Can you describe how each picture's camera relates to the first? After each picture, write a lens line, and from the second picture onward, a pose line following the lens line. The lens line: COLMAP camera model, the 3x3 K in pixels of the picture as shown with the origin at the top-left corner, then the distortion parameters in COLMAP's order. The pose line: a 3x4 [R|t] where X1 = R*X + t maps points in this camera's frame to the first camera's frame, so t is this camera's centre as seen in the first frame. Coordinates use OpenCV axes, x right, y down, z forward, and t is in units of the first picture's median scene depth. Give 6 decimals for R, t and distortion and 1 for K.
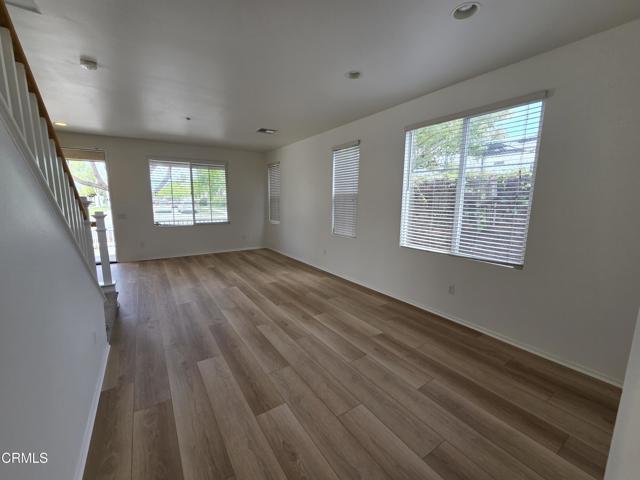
lens RADIAL K [[260.1, 0, 320.0], [0, 260.1, 240.0], [0, 0, 1]] dist [-0.000836, 0.000002]
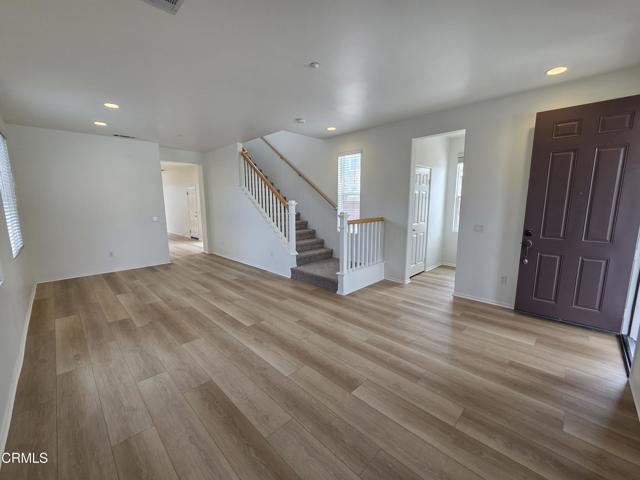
lens RADIAL K [[260.1, 0, 320.0], [0, 260.1, 240.0], [0, 0, 1]] dist [-0.000836, 0.000002]
pose [[-0.980140, 0.028063, -0.196310, -0.481380], [-0.031607, 0.955174, 0.294354, -0.321678], [0.195771, 0.294713, -0.935317, 2.041242]]
